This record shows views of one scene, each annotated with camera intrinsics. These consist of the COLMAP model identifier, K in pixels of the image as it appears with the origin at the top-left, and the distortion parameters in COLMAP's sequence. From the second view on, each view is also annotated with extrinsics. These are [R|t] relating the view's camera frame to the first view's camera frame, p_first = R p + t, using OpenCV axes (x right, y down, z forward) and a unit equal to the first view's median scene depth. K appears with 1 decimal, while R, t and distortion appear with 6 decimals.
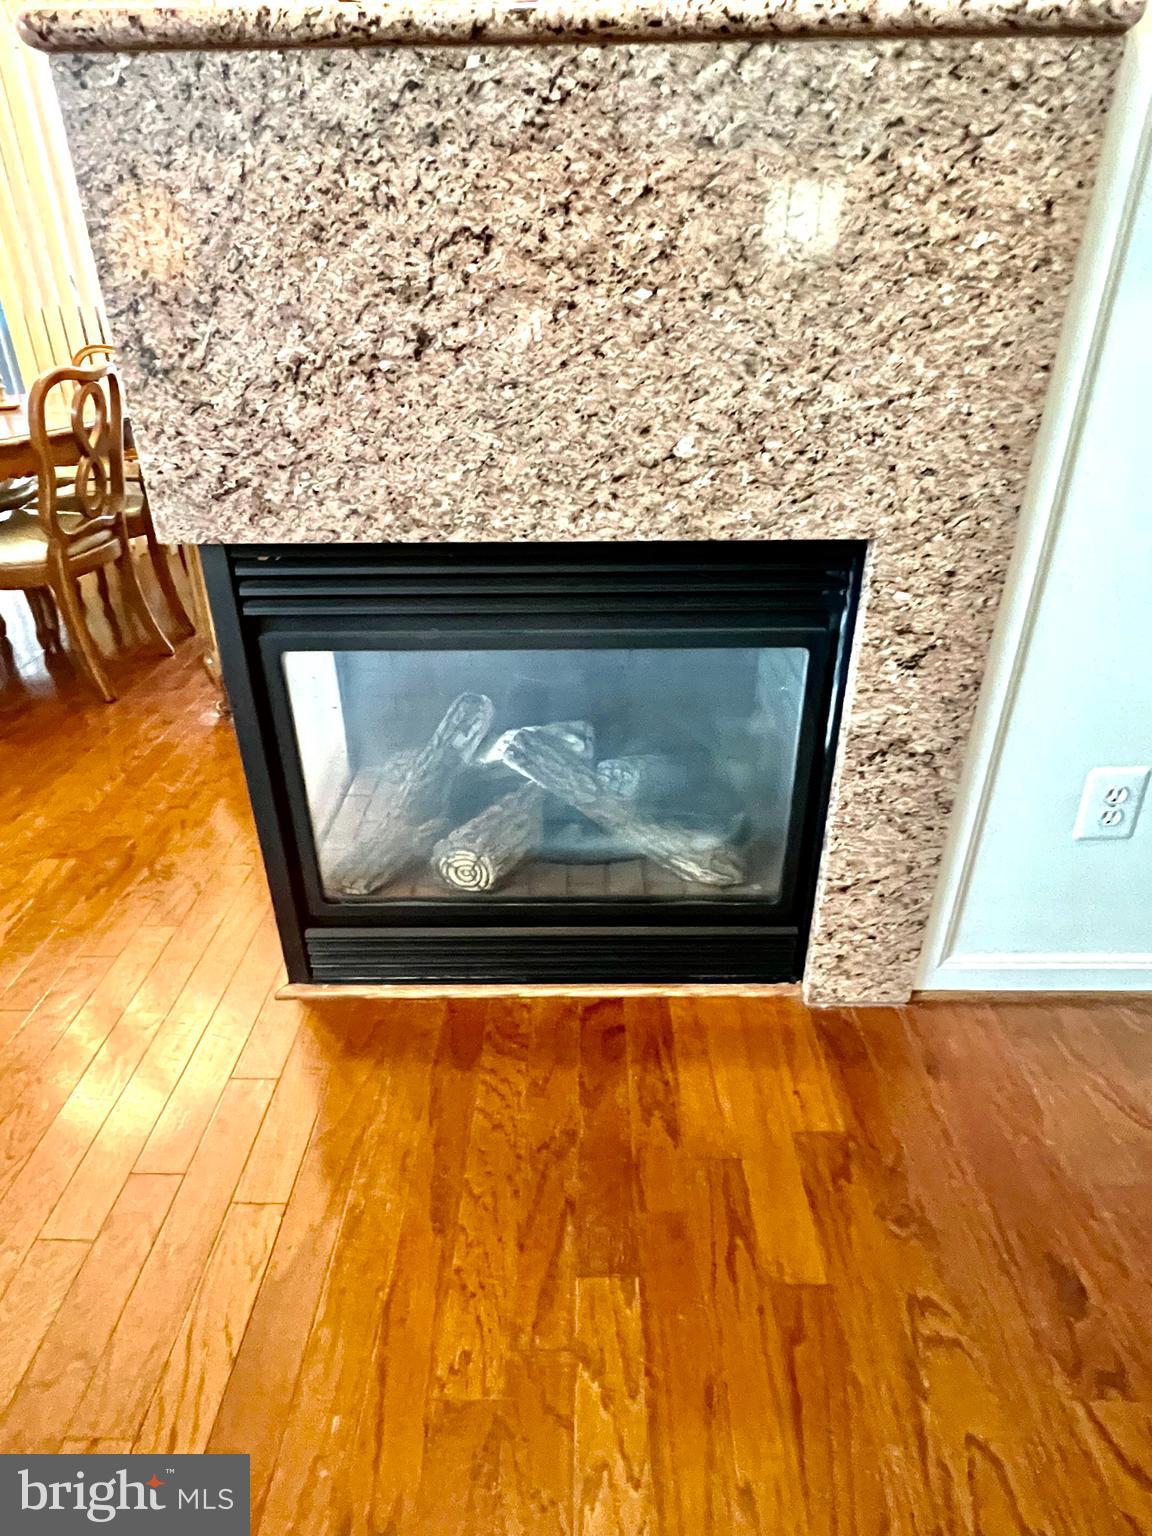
lens RADIAL K [[855.7, 0, 574.4], [0, 855.7, 777.7], [0, 0, 1]] dist [-0.003735, -0.000081]
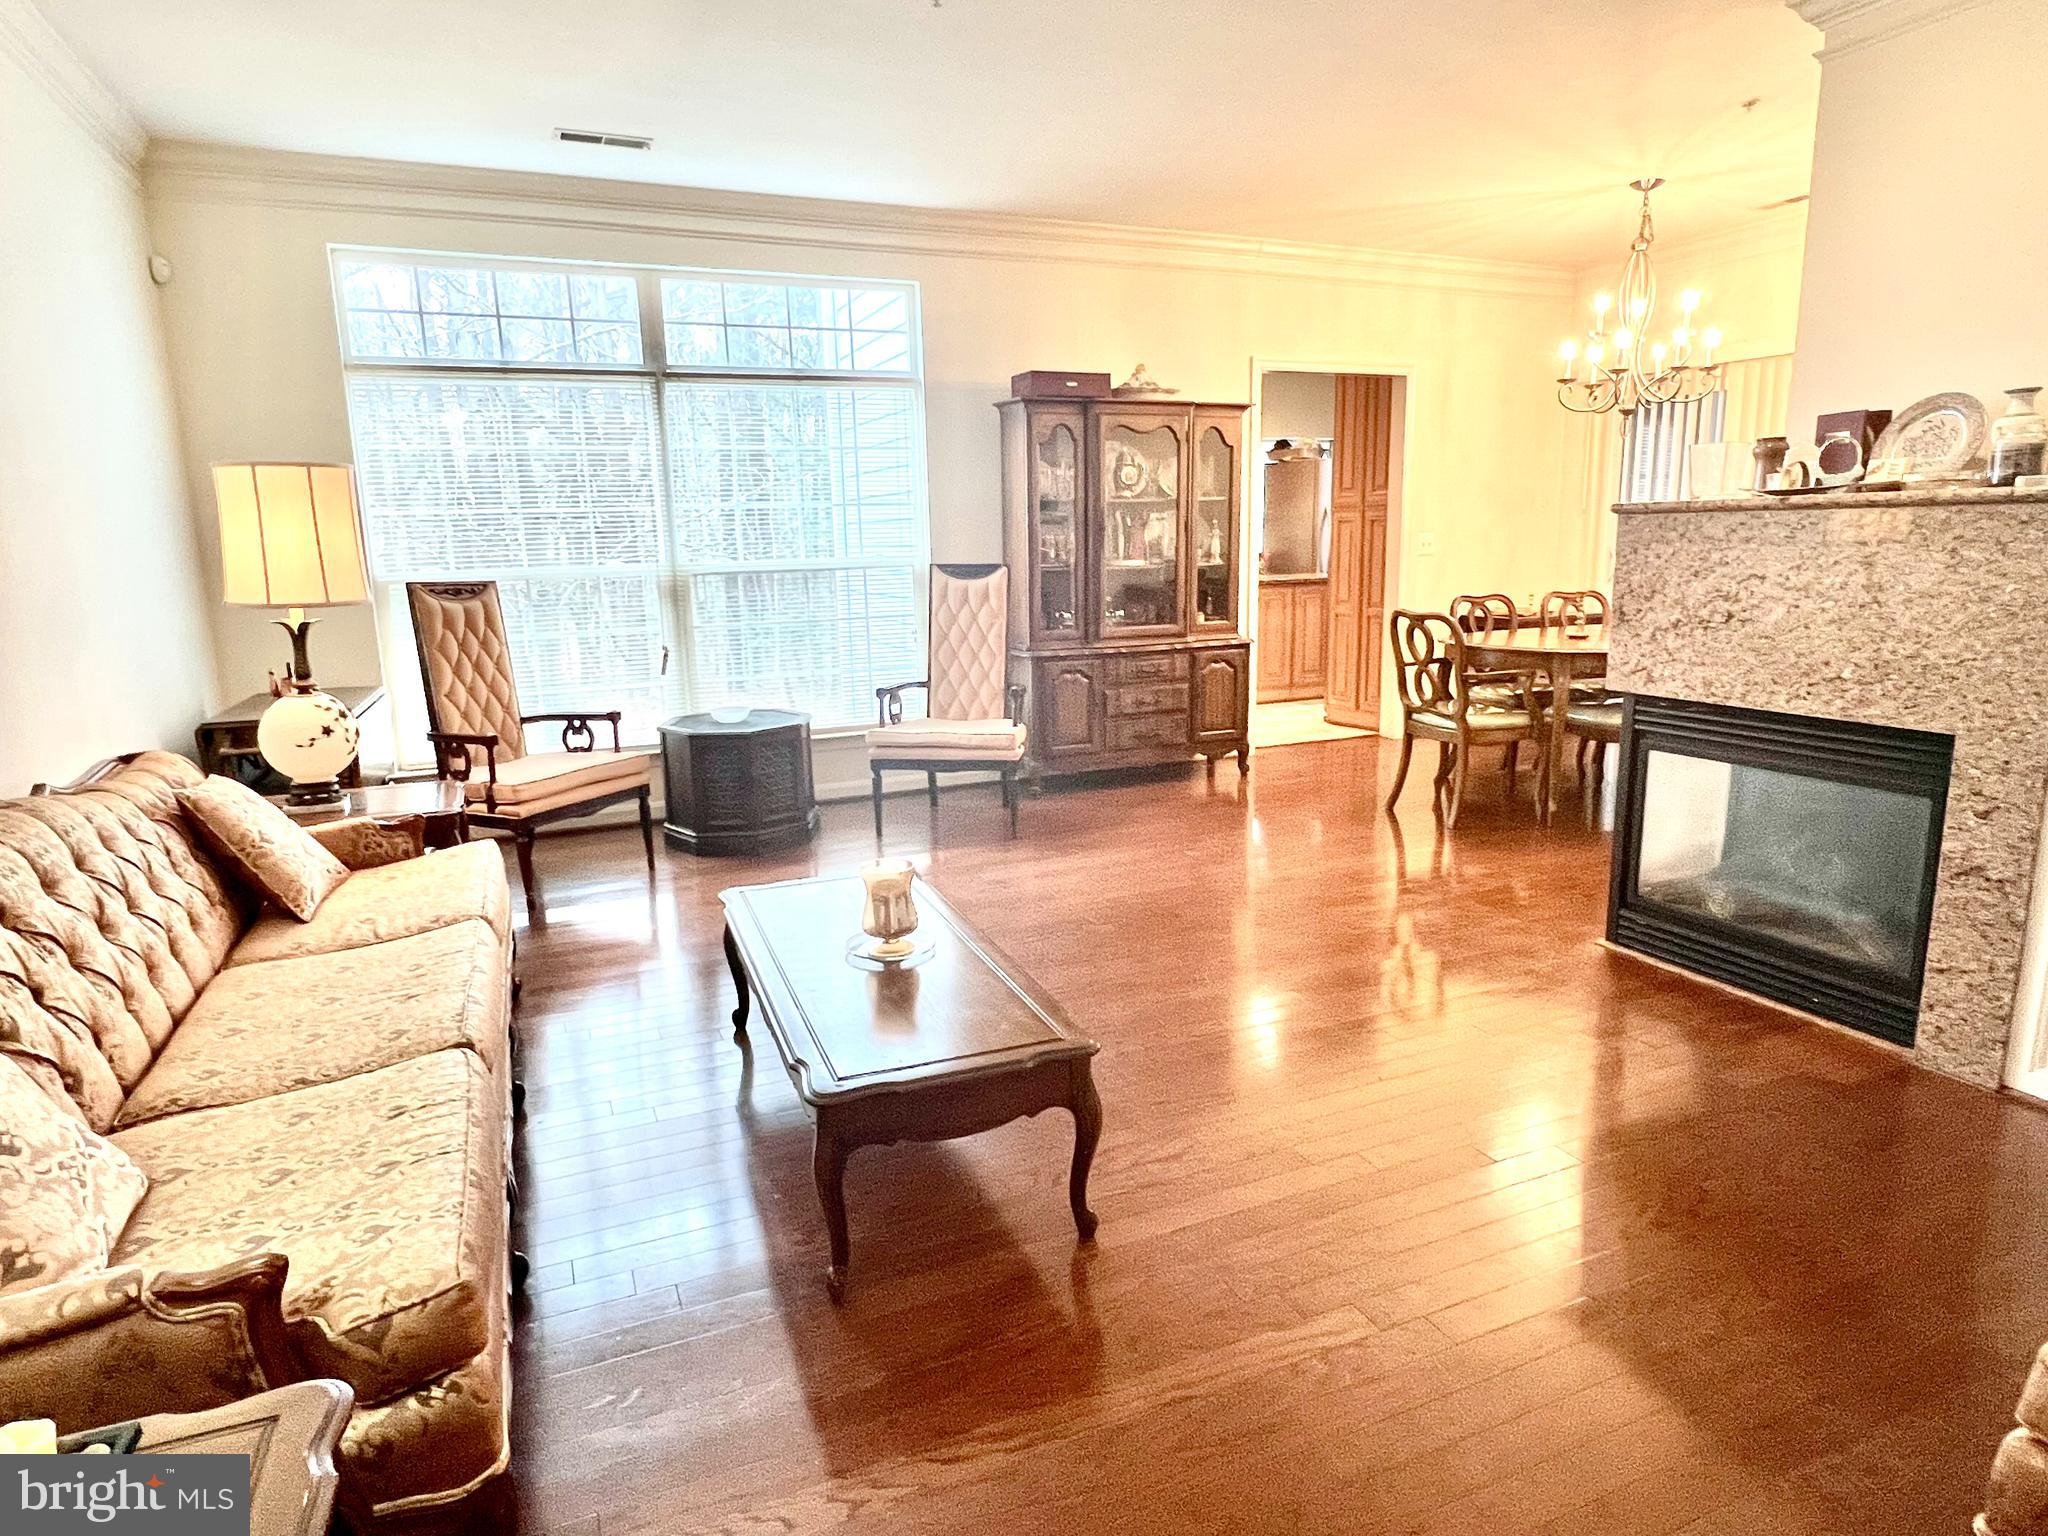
lens RADIAL K [[1140.9, 0, 1026.8], [0, 1140.9, 754.2], [0, 0, 1]] dist [-0.003735, -0.000081]
pose [[0.400024, 0.170503, -0.900505, 1.771042], [-0.407553, 0.913145, -0.008148, 0.571203], [0.820903, 0.370263, 0.434769, -1.614453]]
